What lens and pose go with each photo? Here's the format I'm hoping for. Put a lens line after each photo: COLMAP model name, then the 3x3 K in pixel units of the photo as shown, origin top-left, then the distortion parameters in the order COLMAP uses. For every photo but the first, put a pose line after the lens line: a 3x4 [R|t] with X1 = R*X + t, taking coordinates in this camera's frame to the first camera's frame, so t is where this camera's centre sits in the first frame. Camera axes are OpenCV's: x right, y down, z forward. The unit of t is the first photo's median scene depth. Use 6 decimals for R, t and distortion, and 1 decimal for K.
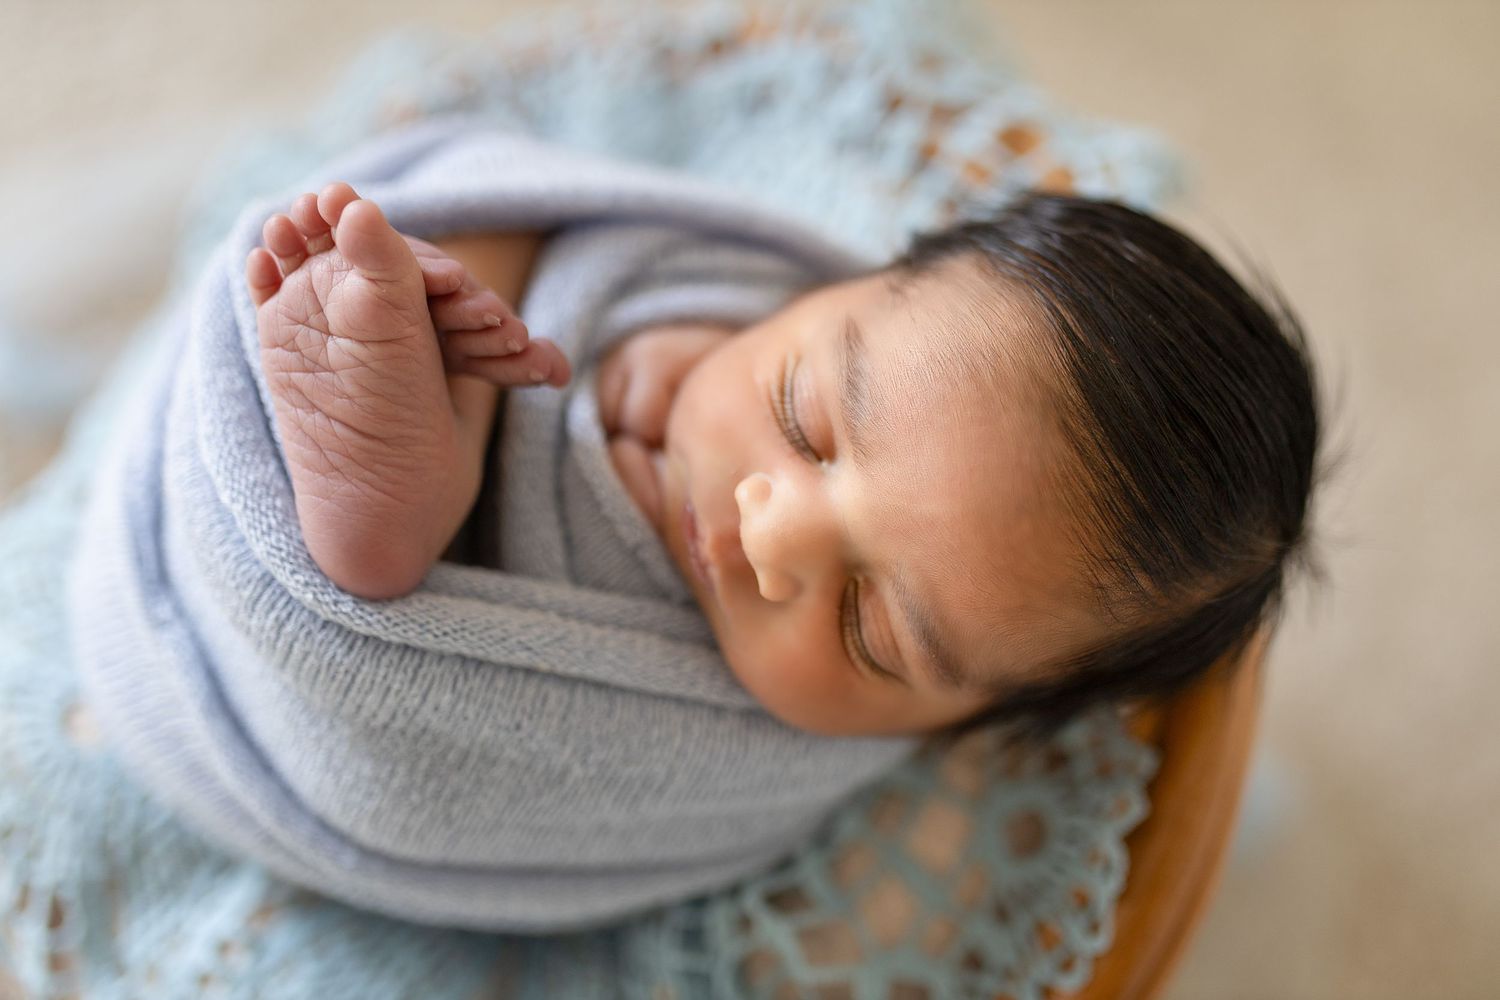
lens RADIAL K [[1562.9, 0, 754.9], [0, 1562.9, 427.0], [0, 0, 1]] dist [0.004722, -0.018143]
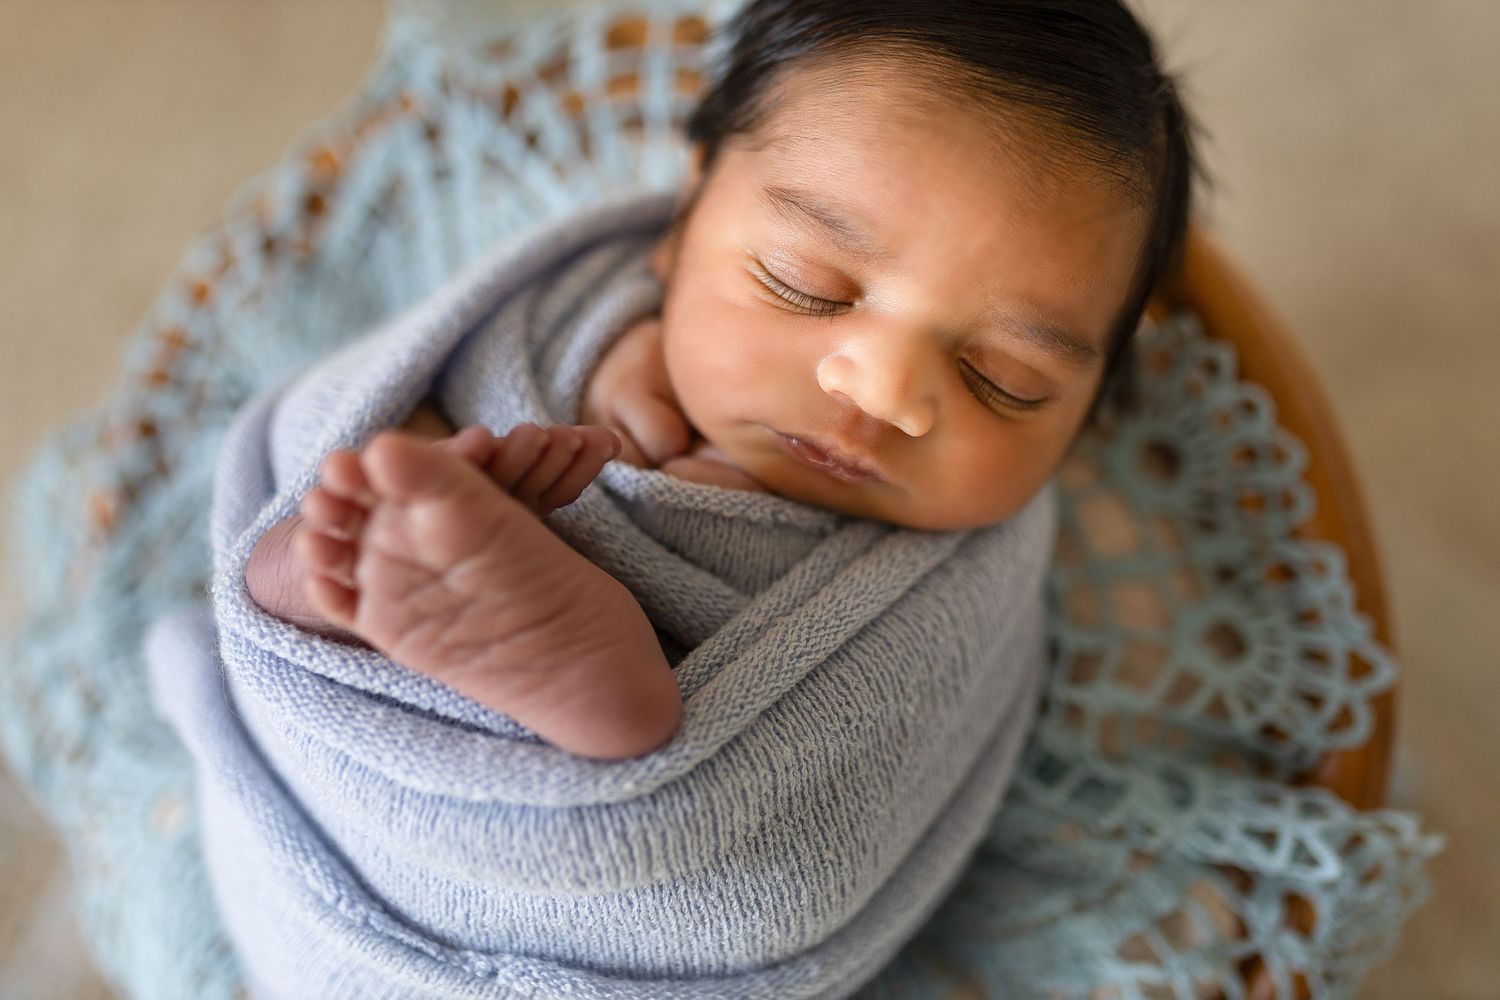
lens RADIAL K [[1562.9, 0, 754.9], [0, 1562.9, 427.0], [0, 0, 1]] dist [0.004722, -0.018143]
pose [[0.639345, -0.732955, 0.232410, -0.287922], [0.737097, 0.670274, 0.086146, -0.058273], [-0.218919, 0.116231, 0.968795, 0.051068]]
